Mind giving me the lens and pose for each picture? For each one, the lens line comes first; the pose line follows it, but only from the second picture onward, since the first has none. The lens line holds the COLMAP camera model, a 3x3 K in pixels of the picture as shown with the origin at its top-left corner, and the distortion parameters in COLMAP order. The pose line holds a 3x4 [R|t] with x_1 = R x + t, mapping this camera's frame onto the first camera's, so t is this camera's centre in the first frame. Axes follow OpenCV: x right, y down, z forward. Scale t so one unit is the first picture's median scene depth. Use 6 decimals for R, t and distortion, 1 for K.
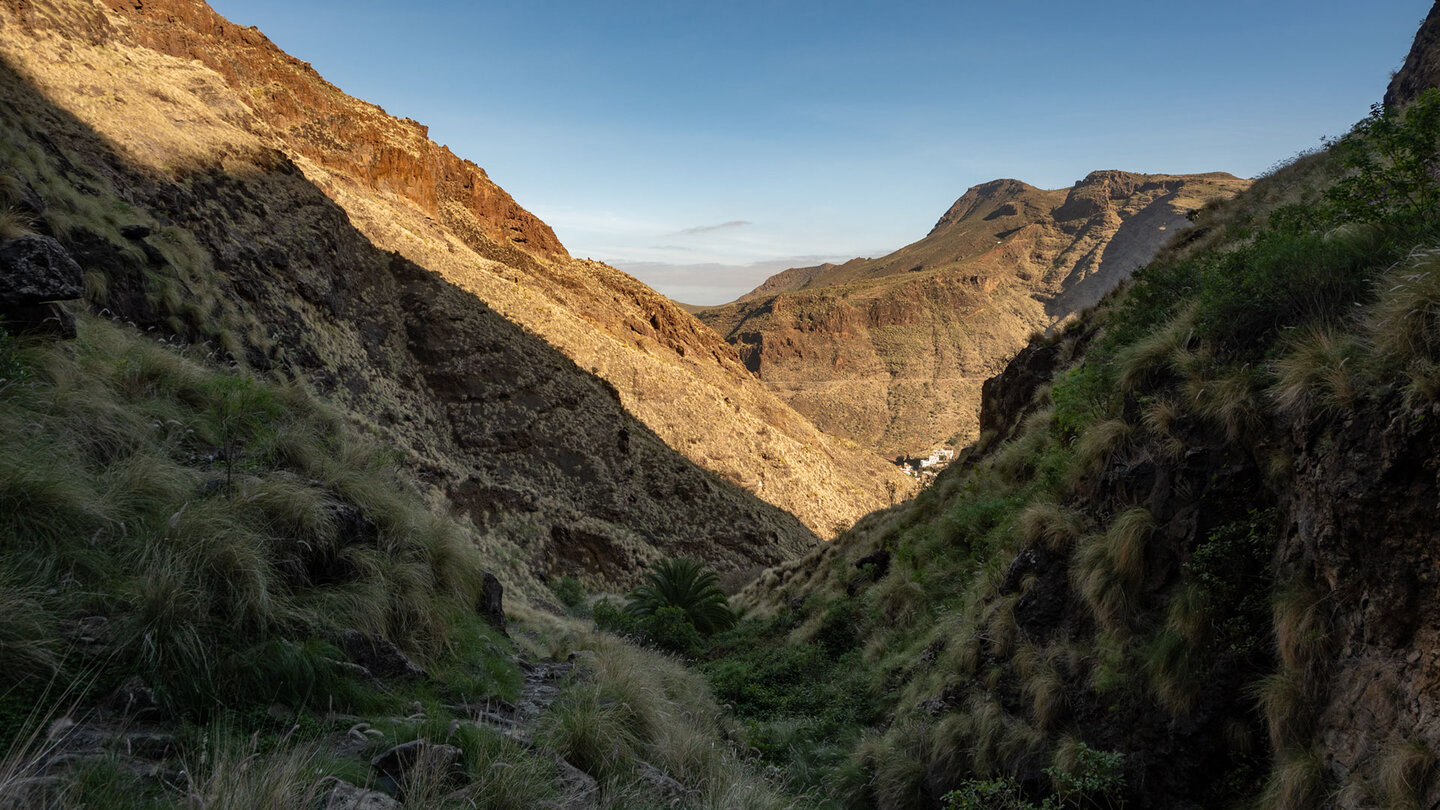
lens RADIAL K [[996.5, 0, 720.3], [0, 996.5, 384.7], [0, 0, 1]] dist [0.000359, -0.000456]
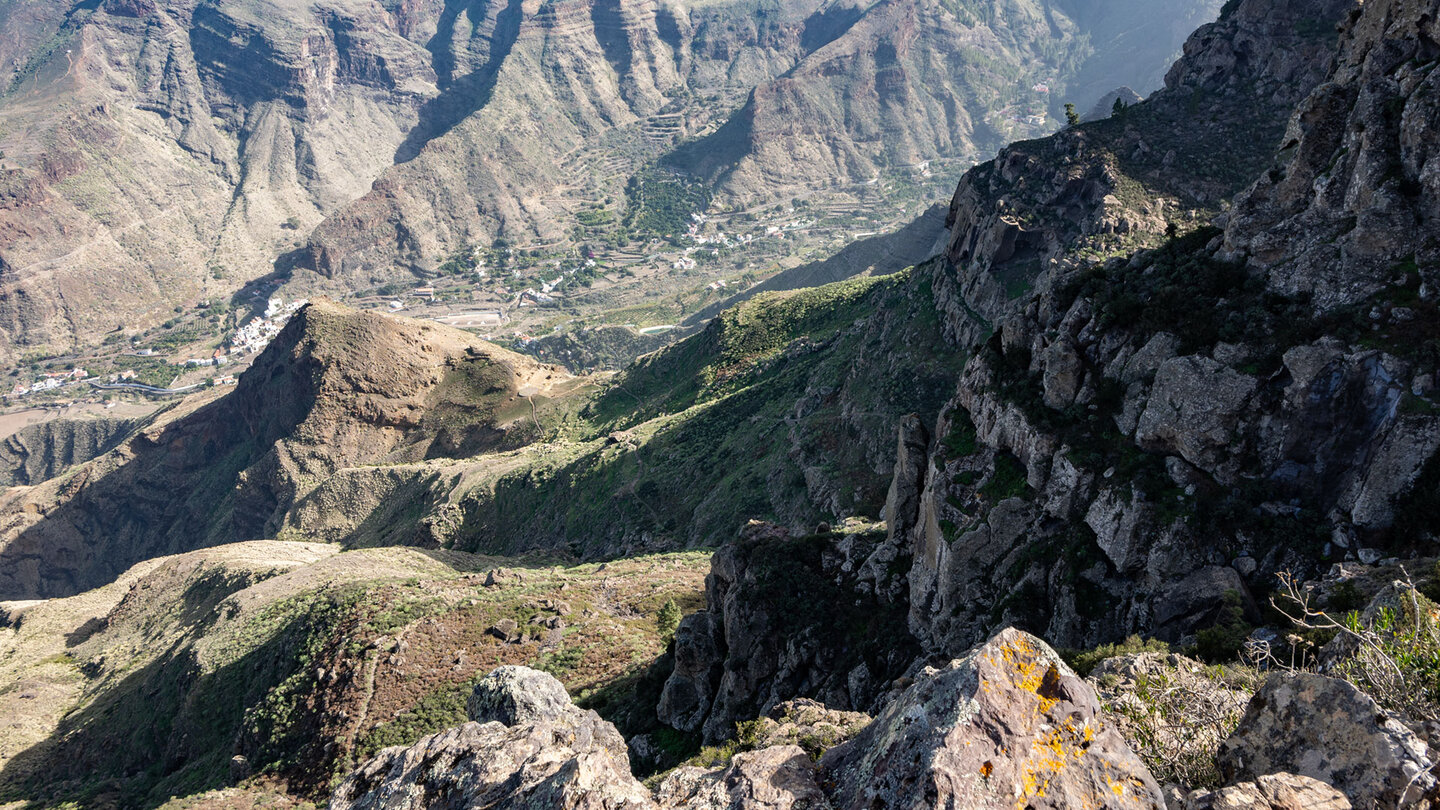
lens RADIAL K [[1103.5, 0, 720.0], [0, 1103.5, 405.0], [0, 0, 1]] dist [0.002194, 0.001274]
pose [[0.452426, -0.439390, 0.776046, -1.751767], [0.070915, 0.885170, 0.459832, -1.071276], [-0.888978, -0.153007, 0.431633, -0.700228]]
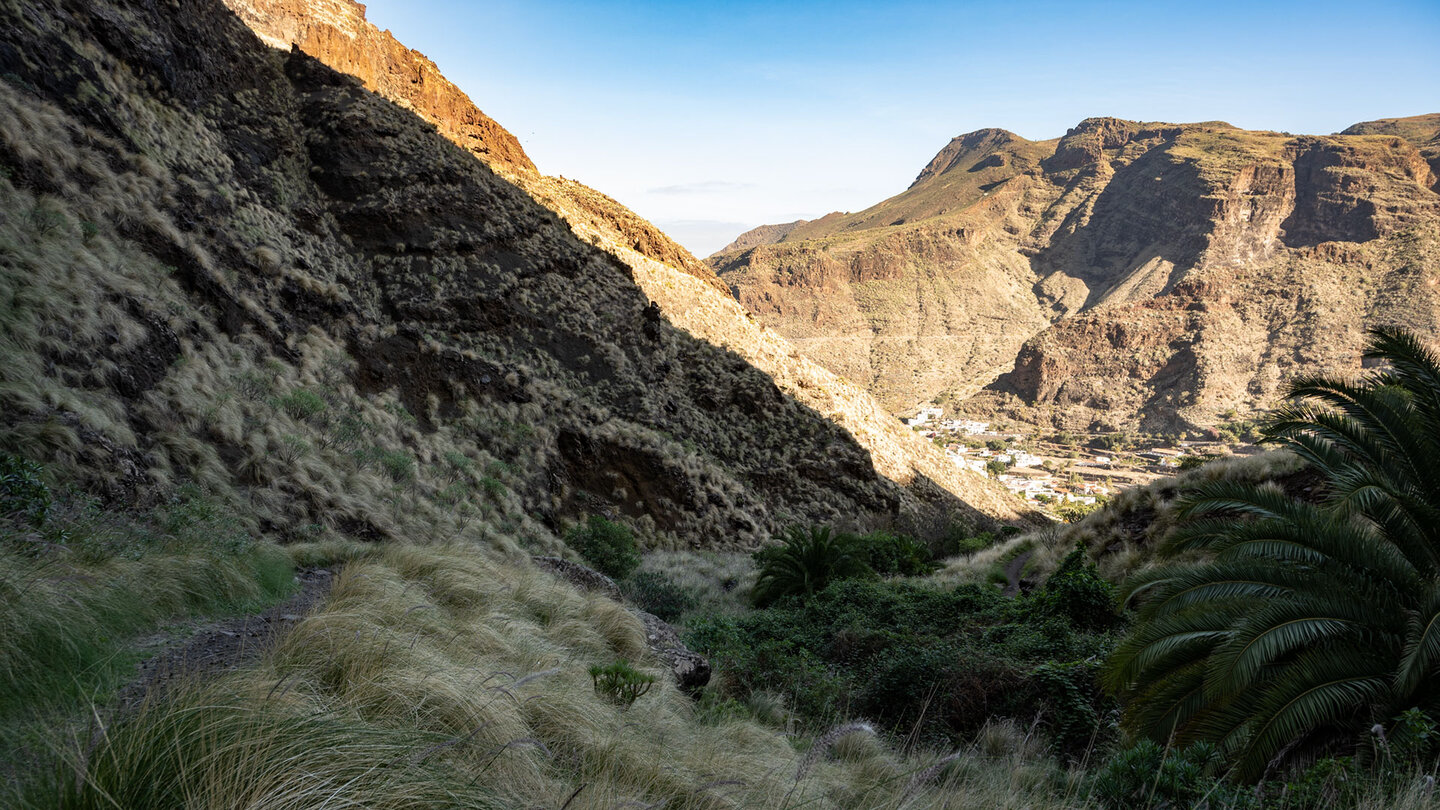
lens RADIAL K [[994.3, 0, 719.6], [0, 994.3, 464.2], [0, 0, 1]] dist [0.002456, 0.001410]
pose [[0.999412, -0.000185, 0.034290, -0.026482], [-0.003689, 0.993602, 0.112881, 0.026307], [-0.034092, -0.112941, 0.993017, 0.121515]]
